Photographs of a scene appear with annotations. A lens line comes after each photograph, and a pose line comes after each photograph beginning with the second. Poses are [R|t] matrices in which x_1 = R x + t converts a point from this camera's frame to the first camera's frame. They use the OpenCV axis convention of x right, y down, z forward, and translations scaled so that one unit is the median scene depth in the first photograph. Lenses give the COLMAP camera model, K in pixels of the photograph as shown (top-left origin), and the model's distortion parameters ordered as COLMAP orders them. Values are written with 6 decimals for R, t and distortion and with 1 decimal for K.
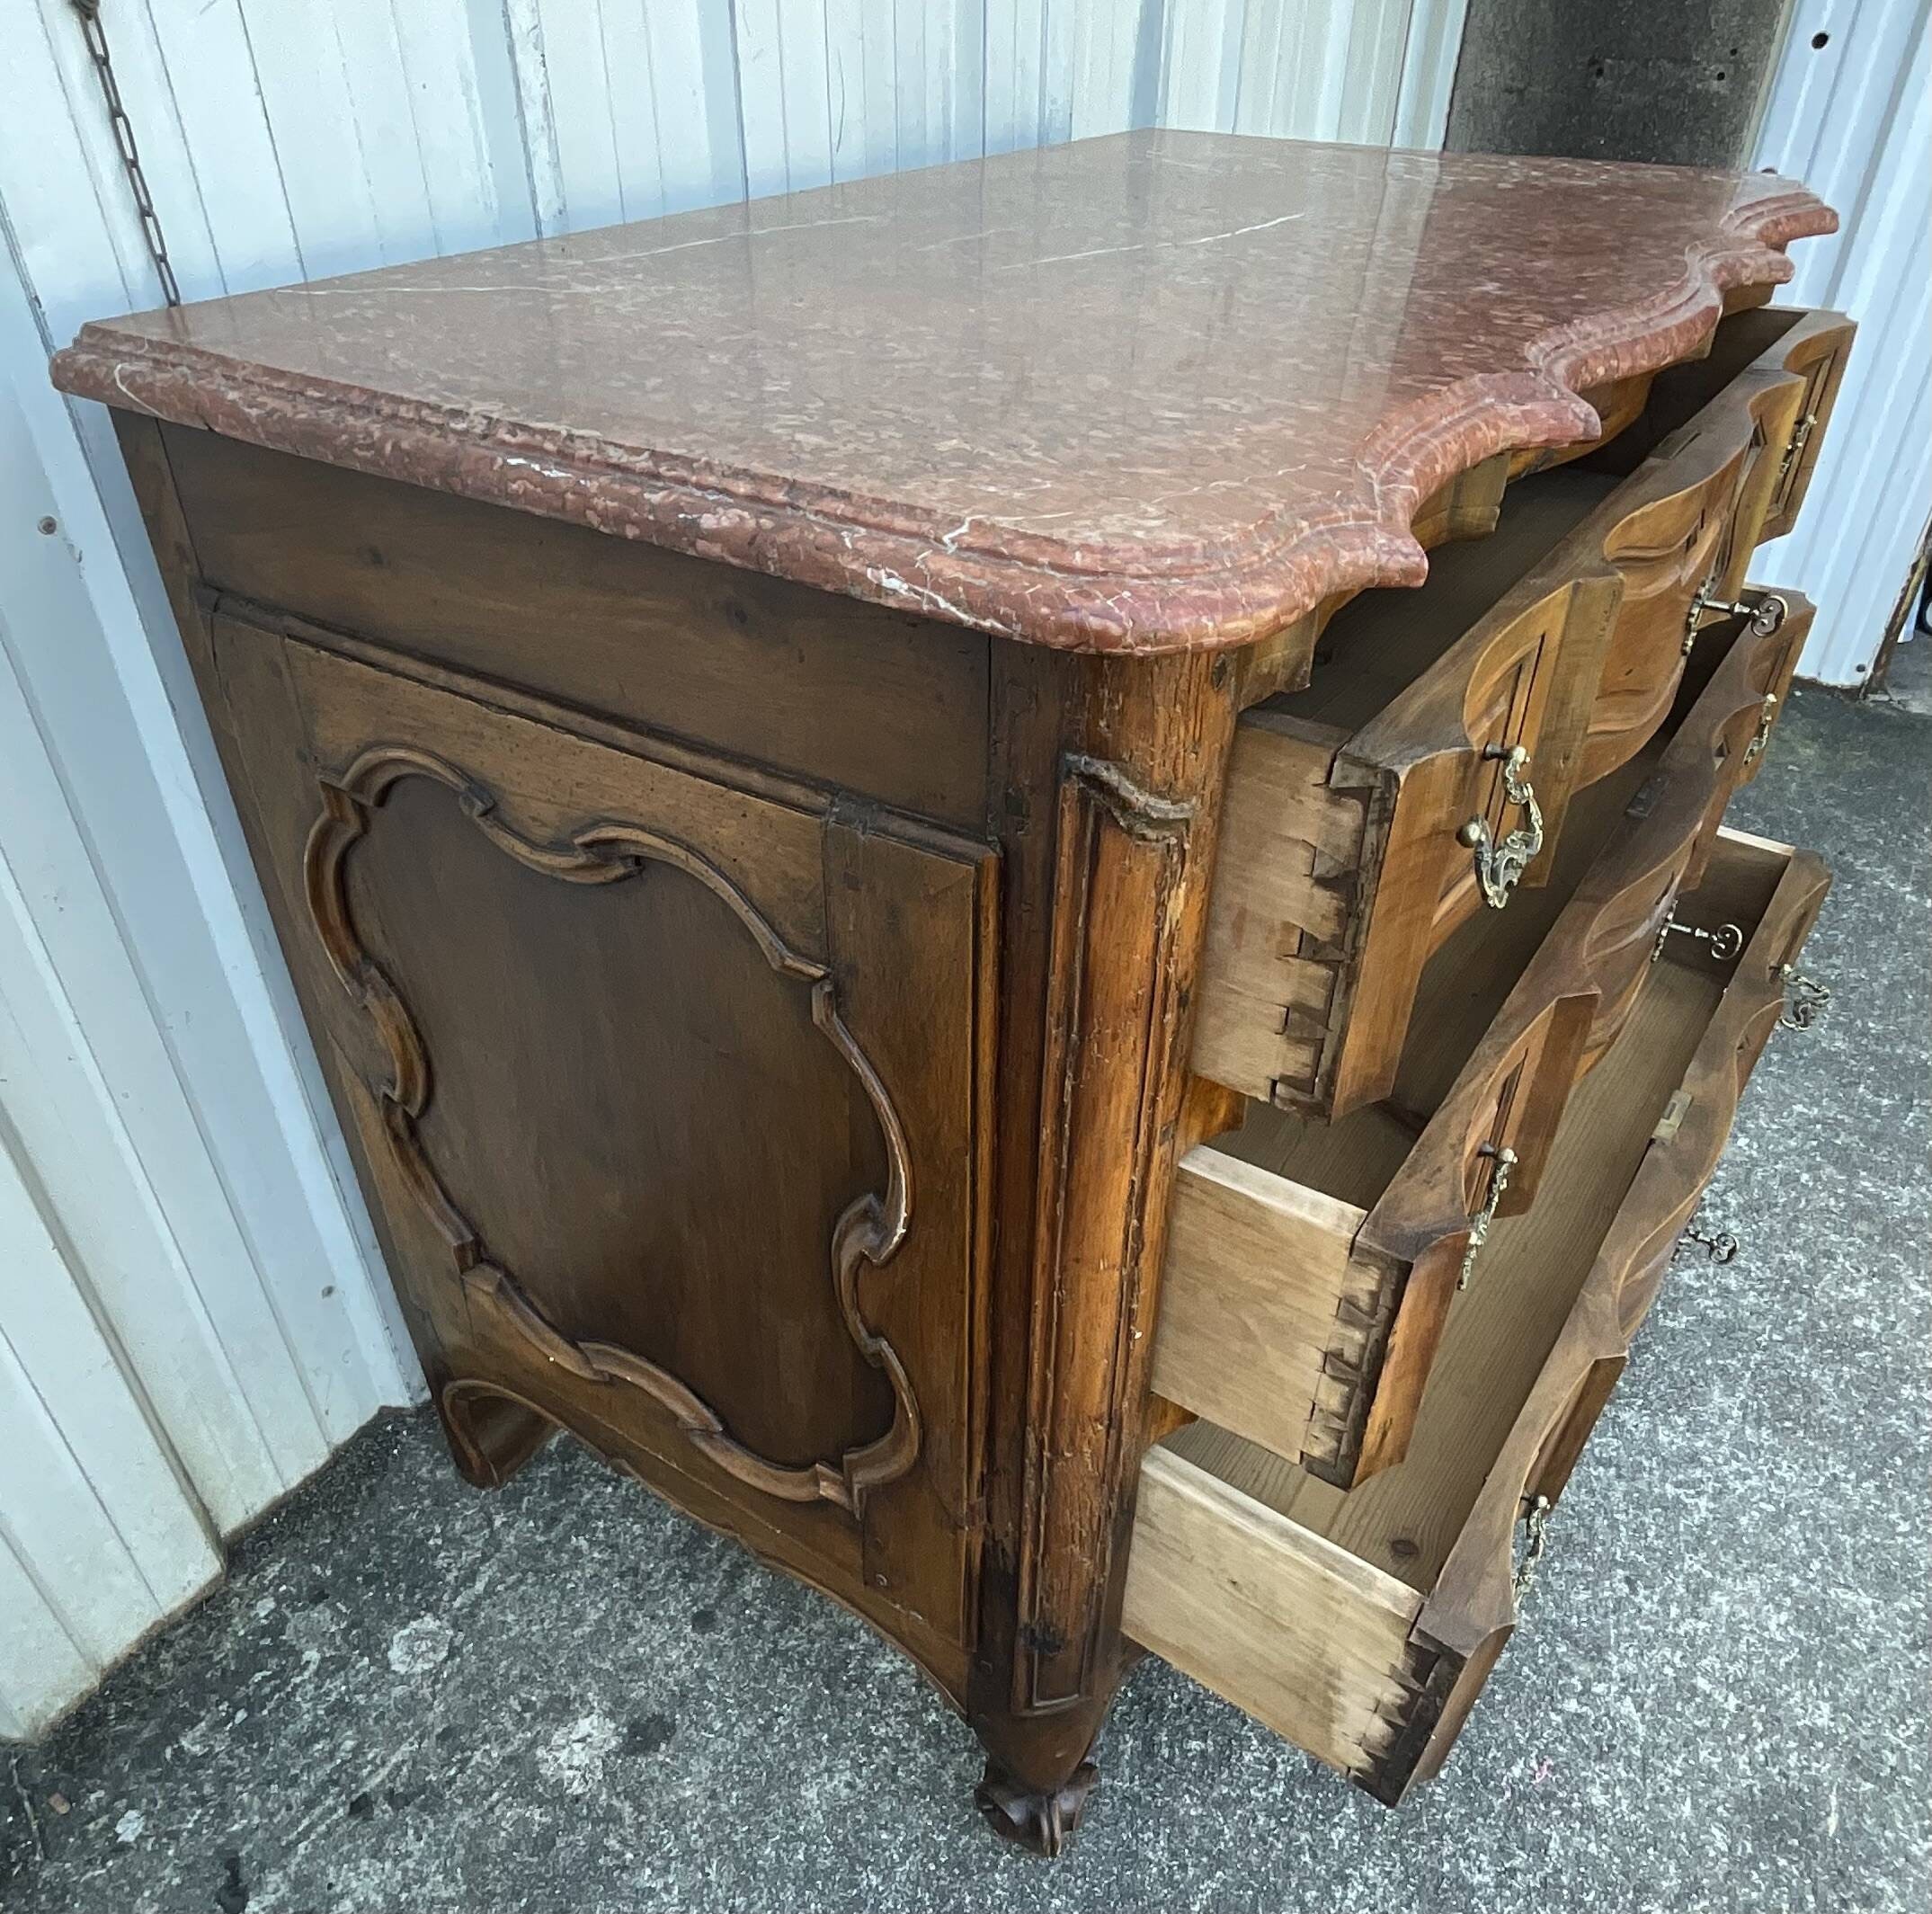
lens RADIAL K [[1468.7, 0, 935.7], [0, 1468.7, 1036.4], [0, 0, 1]] dist [-0.019188, 0.012638]
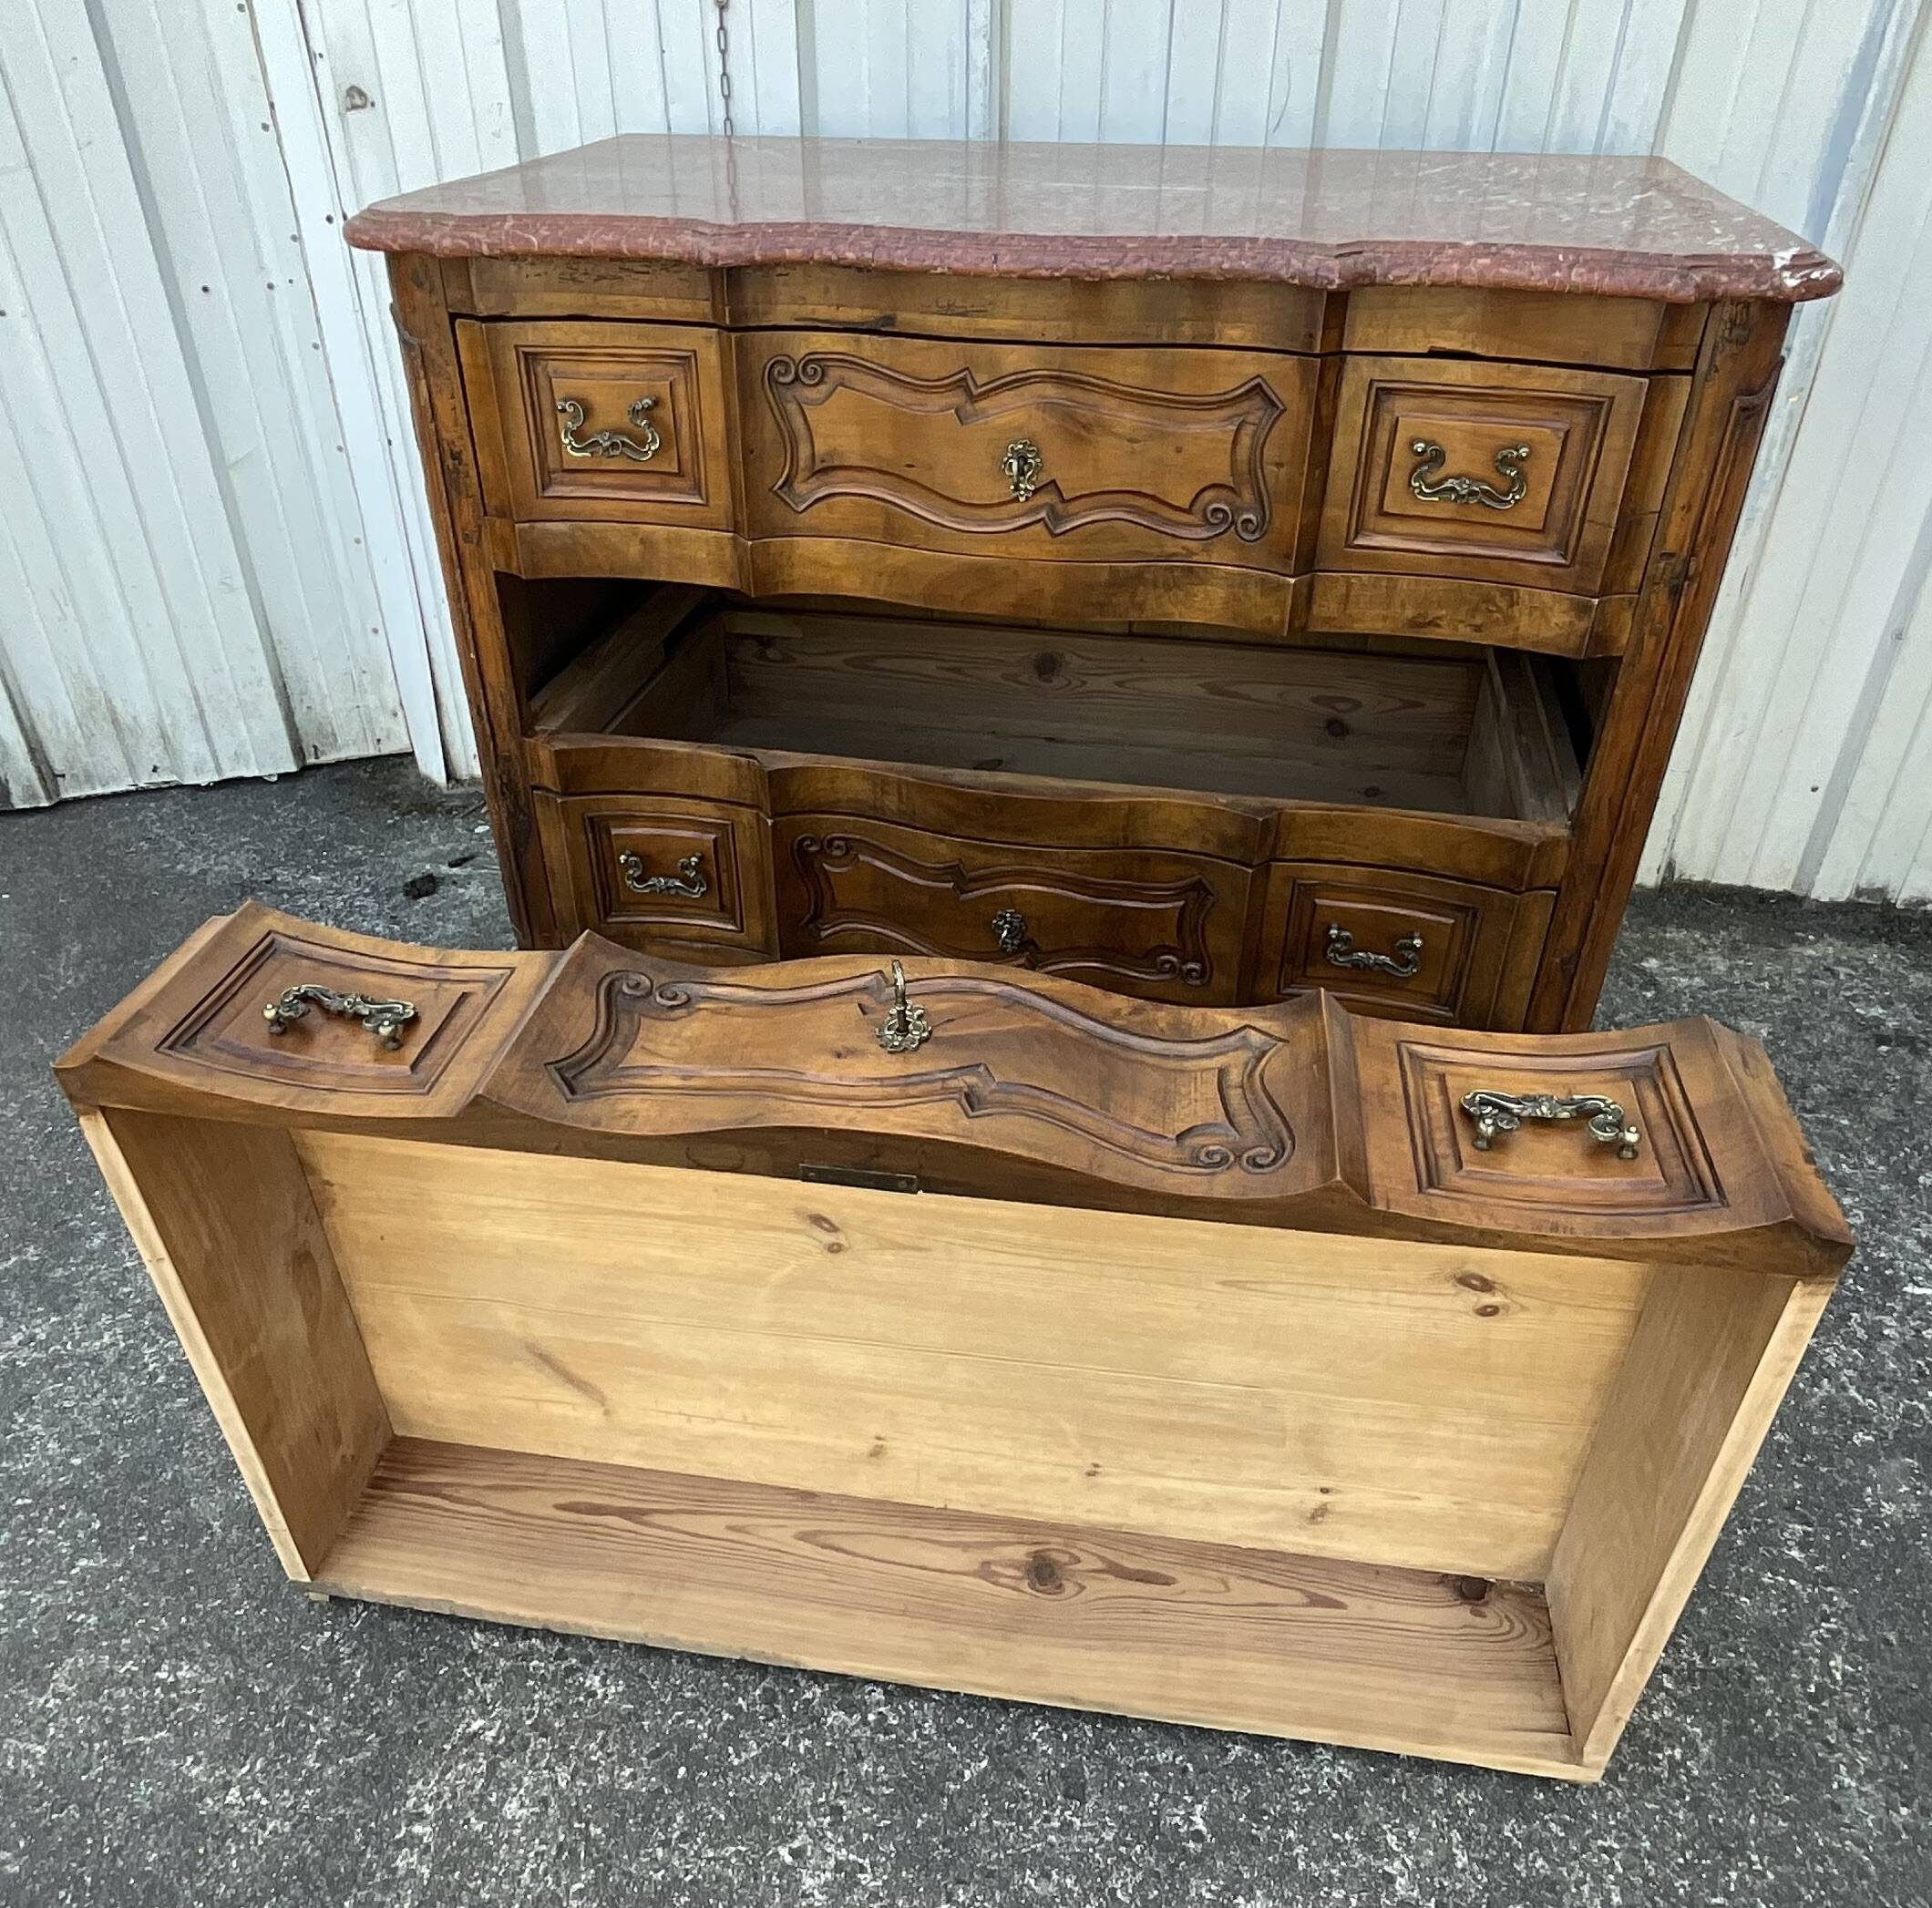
lens RADIAL K [[1488.6, 0, 941.6], [0, 1488.6, 952.0], [0, 0, 1]] dist [-0.019199, 0.011055]
pose [[0.389928, 0.512864, -0.764805, 1.370008], [-0.553103, 0.794477, 0.250767, -0.213953], [0.736229, 0.325235, 0.593455, 0.261597]]
